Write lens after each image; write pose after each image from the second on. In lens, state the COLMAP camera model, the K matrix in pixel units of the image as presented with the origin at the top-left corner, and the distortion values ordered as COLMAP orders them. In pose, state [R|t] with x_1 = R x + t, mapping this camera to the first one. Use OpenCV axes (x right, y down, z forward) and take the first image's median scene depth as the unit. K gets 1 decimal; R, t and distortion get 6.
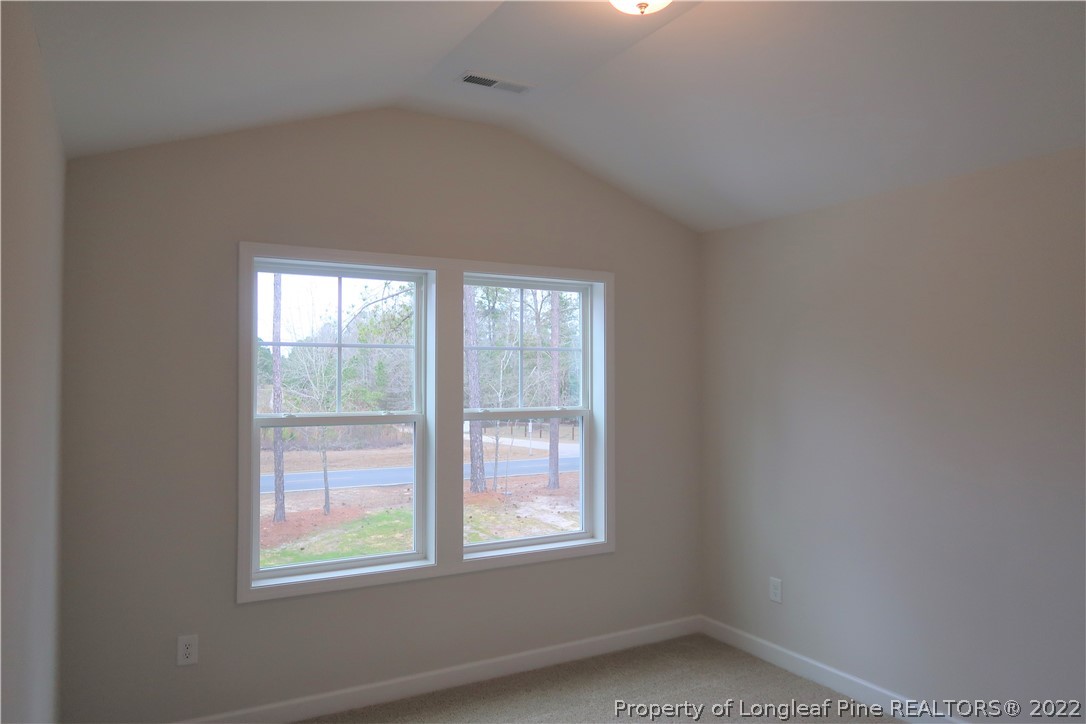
lens RADIAL K [[758.1, 0, 543.0], [0, 758.1, 362.0], [0, 0, 1]] dist [-0.013017, -0.000899]
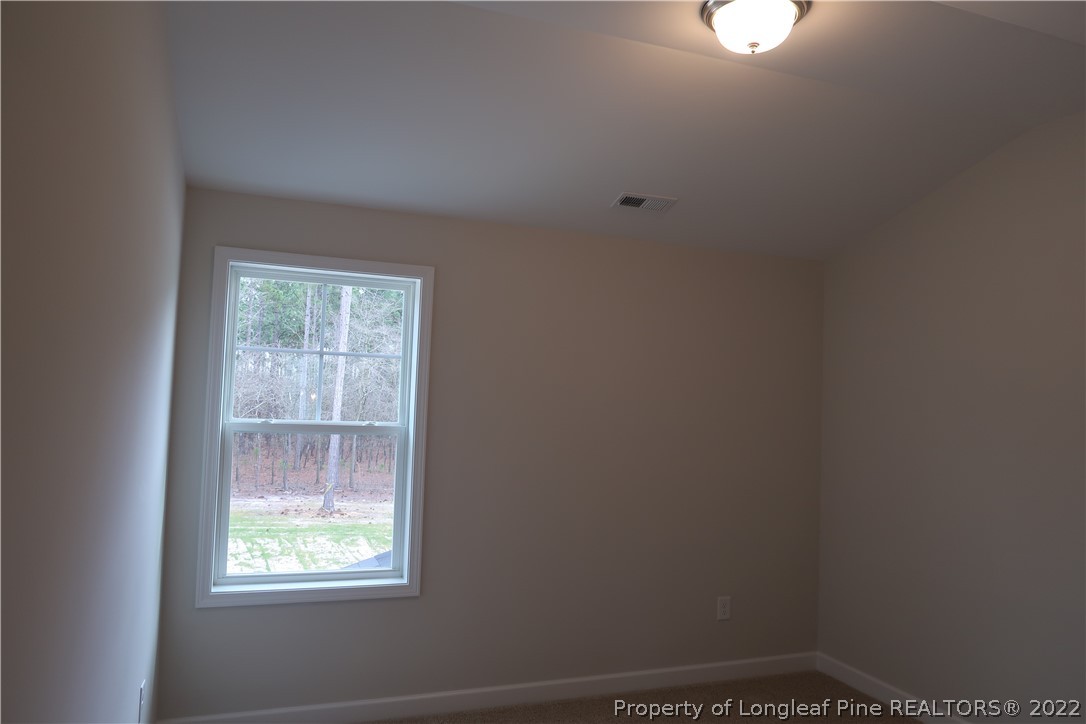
lens RADIAL K [[734.6, 0, 543.0], [0, 734.6, 362.0], [0, 0, 1]] dist [0.004381, 0.002704]
pose [[0.979868, 0.028899, -0.197542, 0.408384], [-0.034018, 0.999166, -0.022570, 0.003507], [0.196725, 0.028835, 0.980035, 0.231613]]
